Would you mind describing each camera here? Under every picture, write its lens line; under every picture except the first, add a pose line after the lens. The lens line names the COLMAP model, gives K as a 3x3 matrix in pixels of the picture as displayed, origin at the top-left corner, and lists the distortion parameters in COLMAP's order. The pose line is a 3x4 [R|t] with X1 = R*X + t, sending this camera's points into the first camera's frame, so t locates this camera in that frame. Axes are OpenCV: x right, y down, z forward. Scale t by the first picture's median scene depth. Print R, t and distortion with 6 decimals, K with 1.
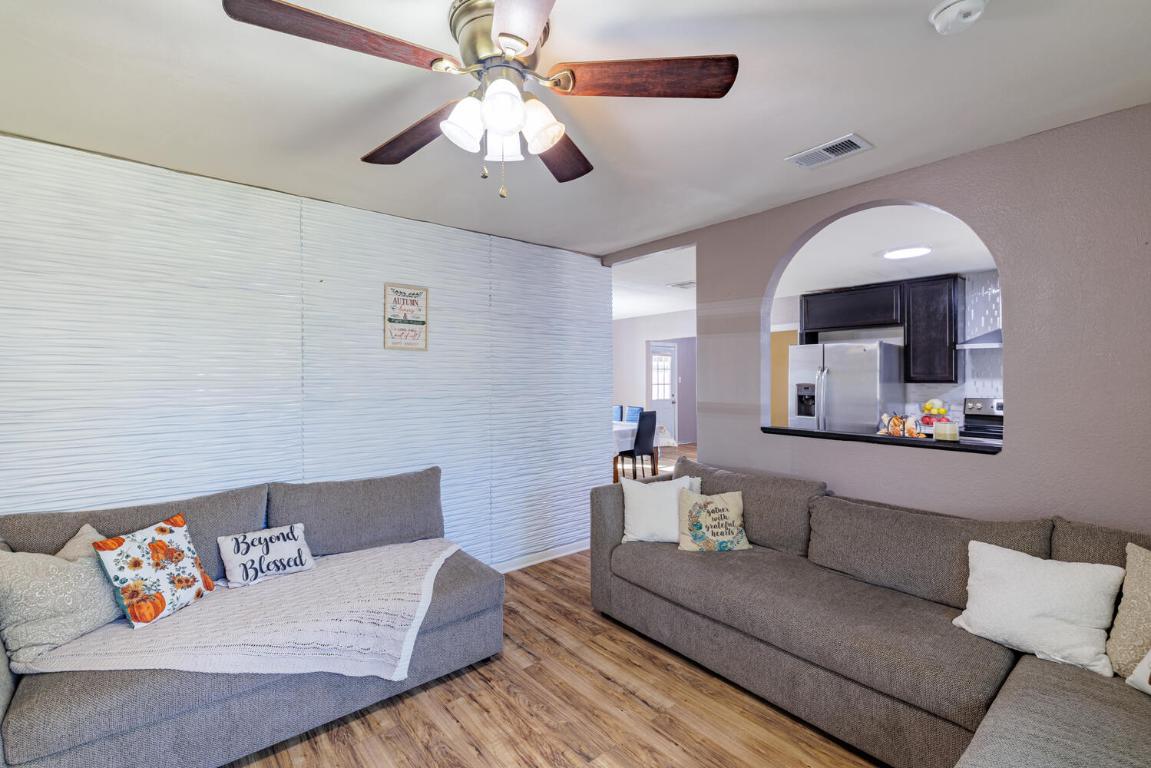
lens RADIAL K [[498.3, 0, 567.4], [0, 498.3, 375.8], [0, 0, 1]] dist [0.000184, 0.000100]
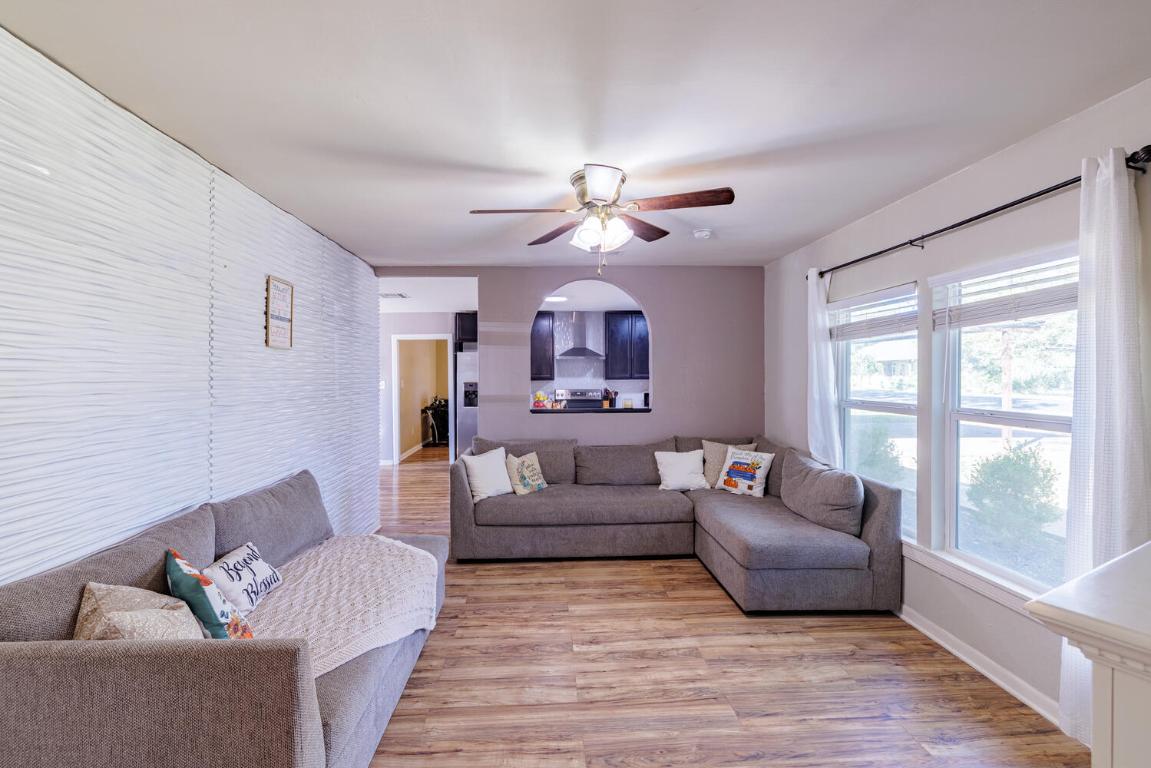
lens RADIAL K [[498.3, 0, 567.4], [0, 498.3, 375.8], [0, 0, 1]] dist [0.000184, 0.000100]
pose [[0.601200, -0.003481, 0.799091, -1.035612], [0.005838, 0.999983, -0.000037, 0.002913], [-0.799077, 0.004687, 0.601210, 0.014142]]
